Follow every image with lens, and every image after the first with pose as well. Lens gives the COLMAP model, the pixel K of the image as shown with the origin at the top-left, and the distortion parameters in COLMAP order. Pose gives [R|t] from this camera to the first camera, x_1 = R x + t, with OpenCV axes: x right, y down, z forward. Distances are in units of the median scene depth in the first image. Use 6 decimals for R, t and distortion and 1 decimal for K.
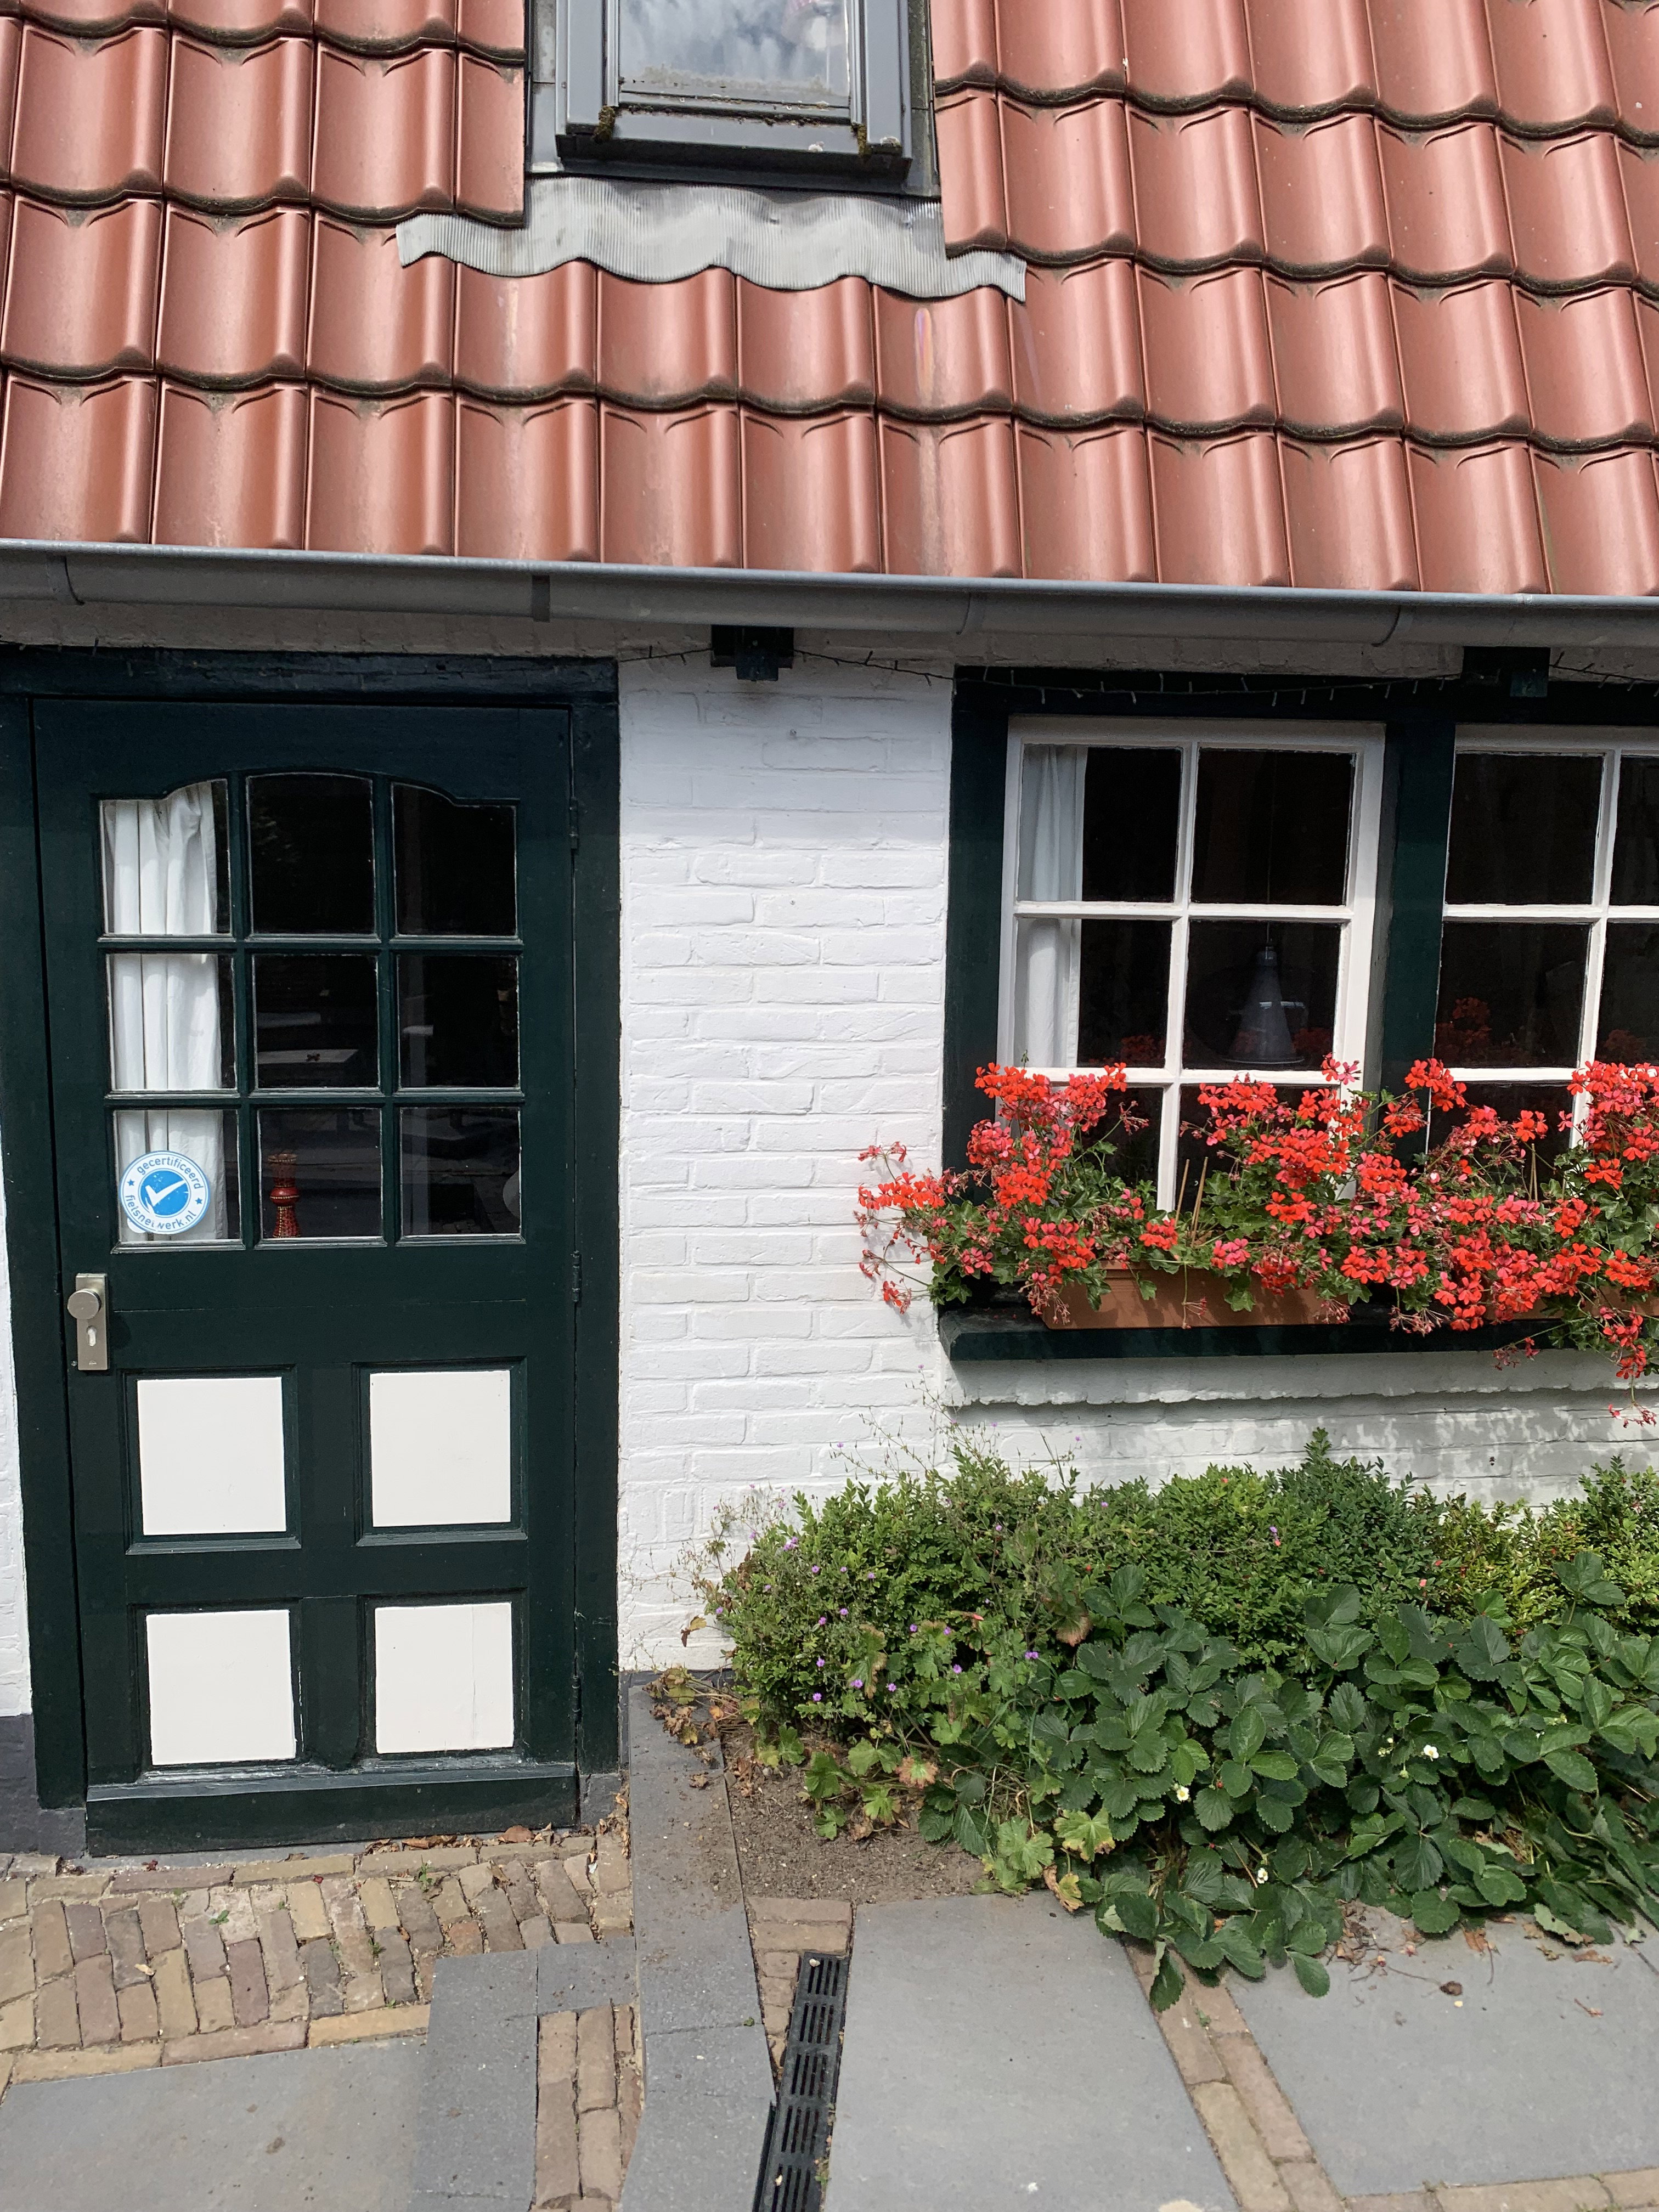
lens RADIAL K [[1715.9, 0, 812.2], [0, 1715.9, 1101.1], [0, 0, 1]] dist [0.050475, -0.058981]
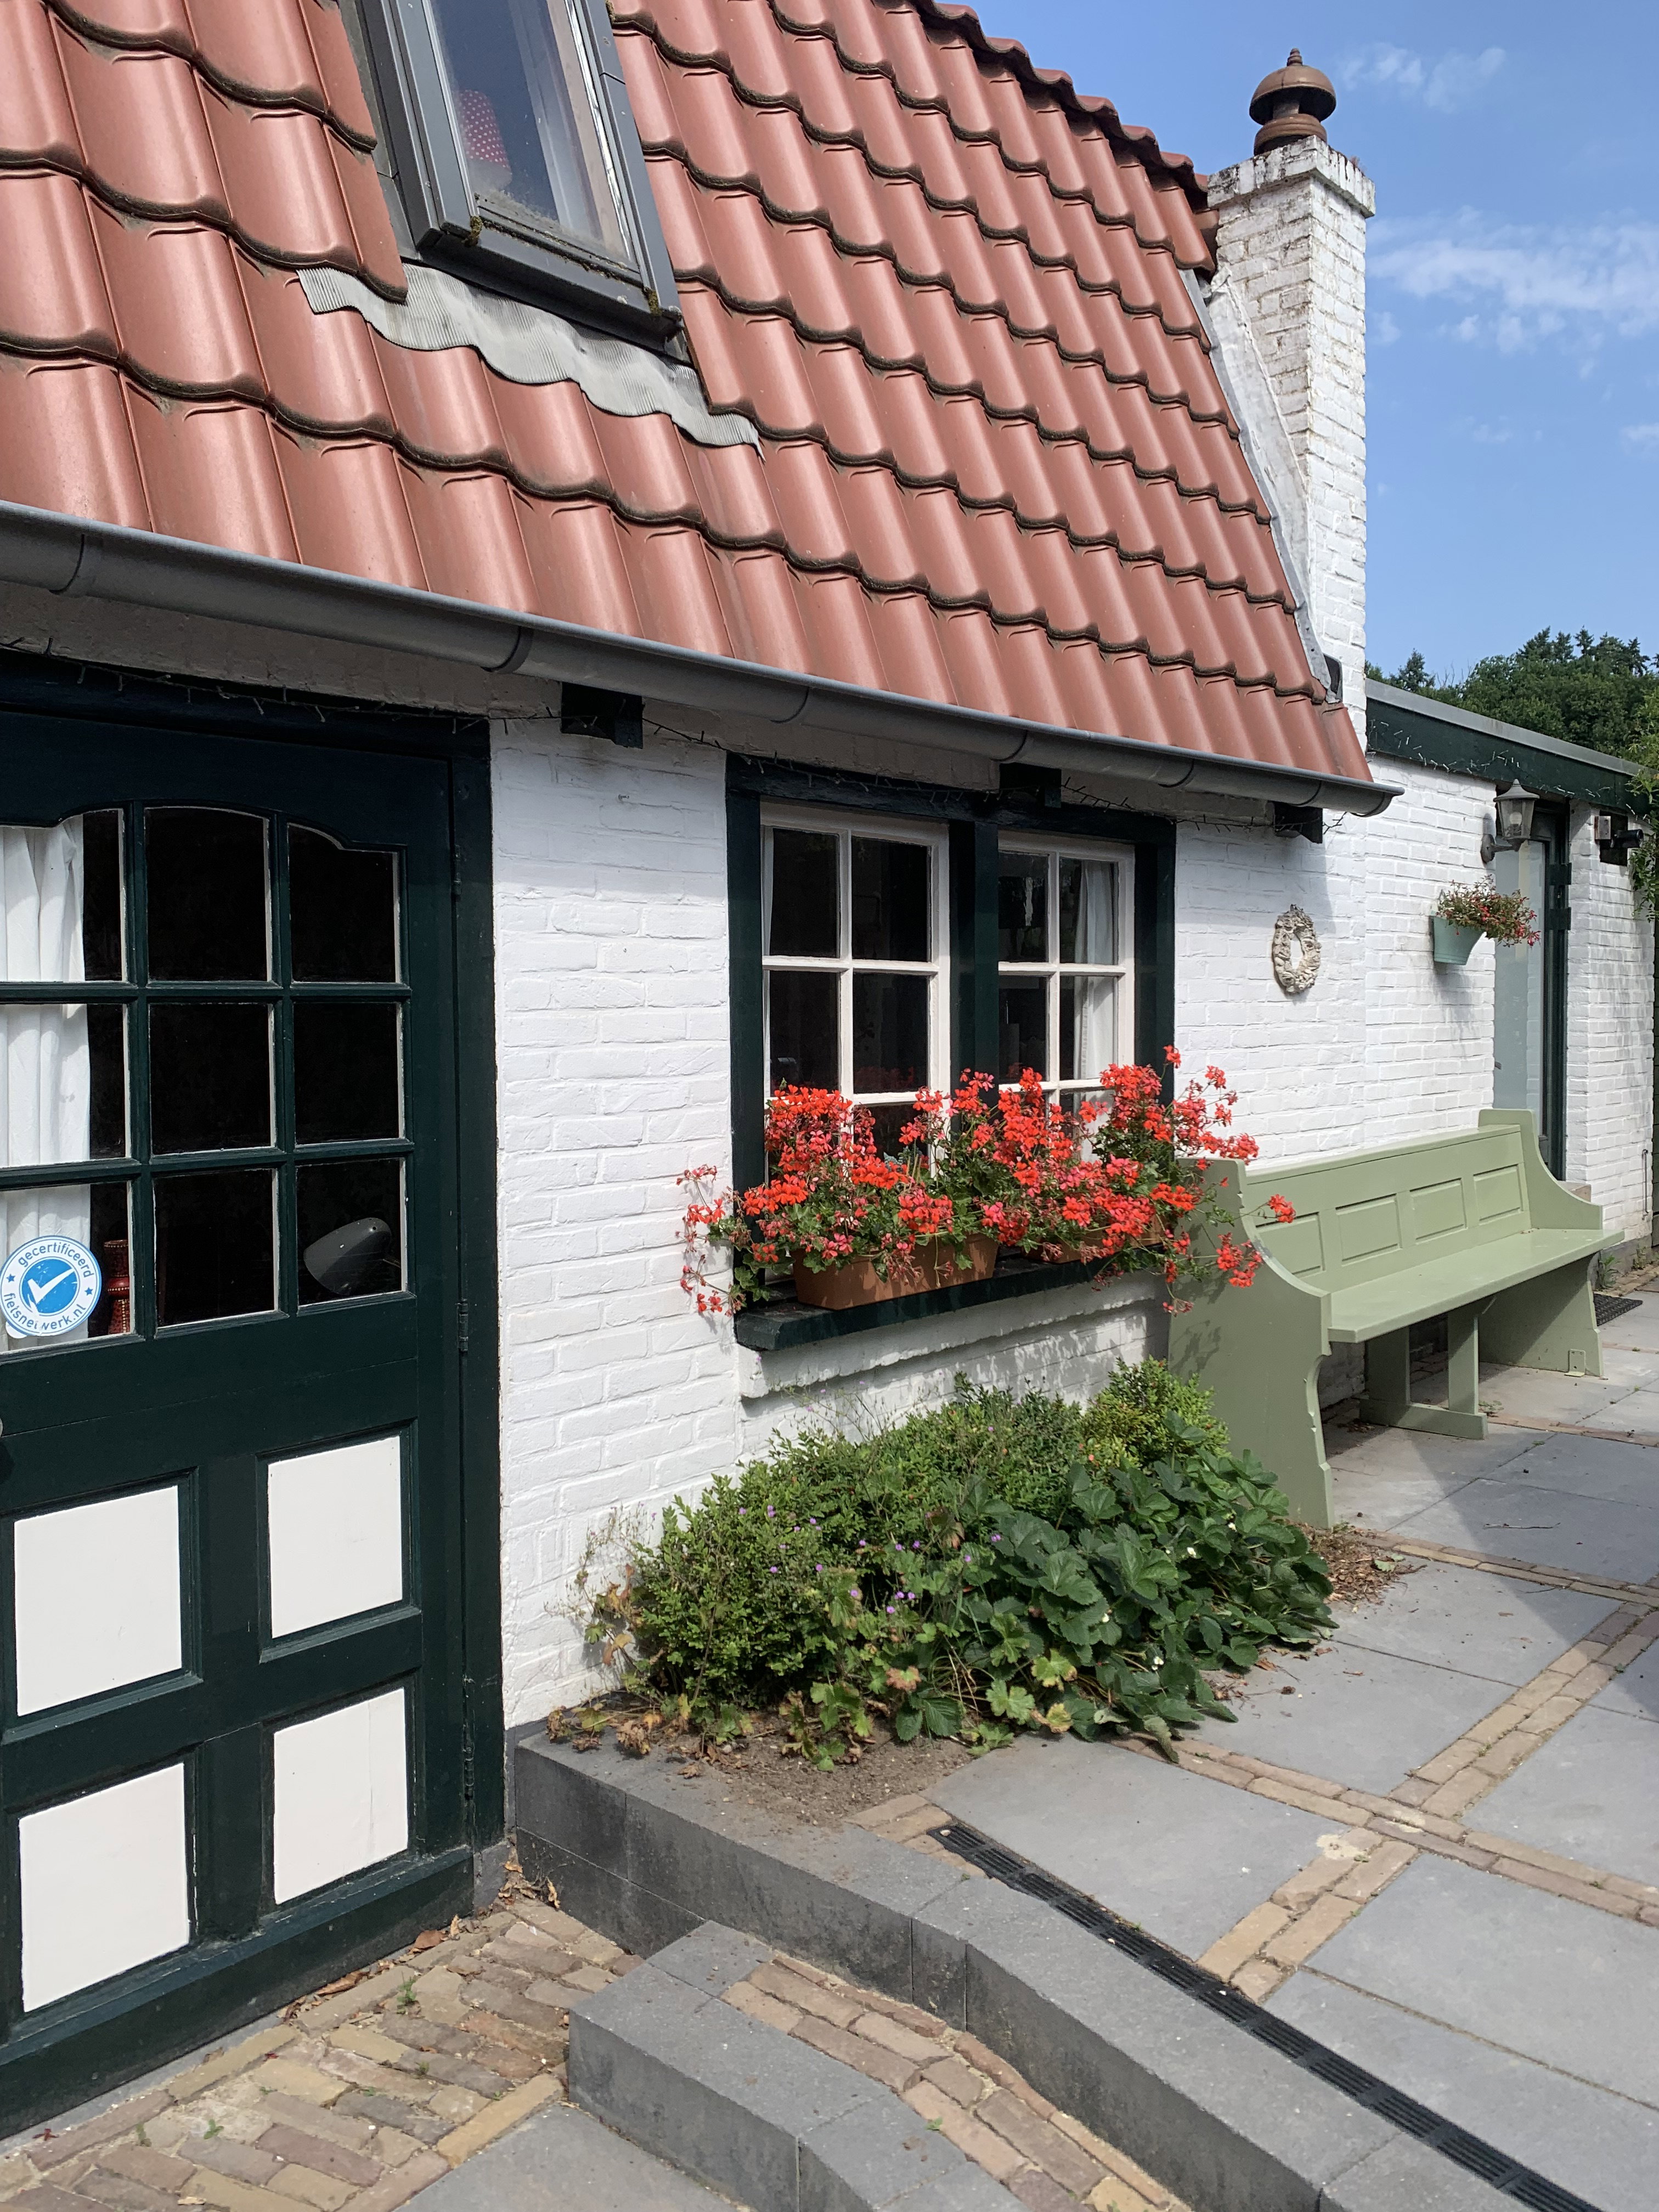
lens RADIAL K [[1715.9, 0, 833.3], [0, 1715.9, 1102.8], [0, 0, 1]] dist [0.050475, -0.058981]
pose [[0.752434, -0.055855, 0.656295, -0.622704], [0.125297, 0.990342, -0.059366, 0.061151], [-0.646640, 0.126900, 0.752165, 0.099124]]
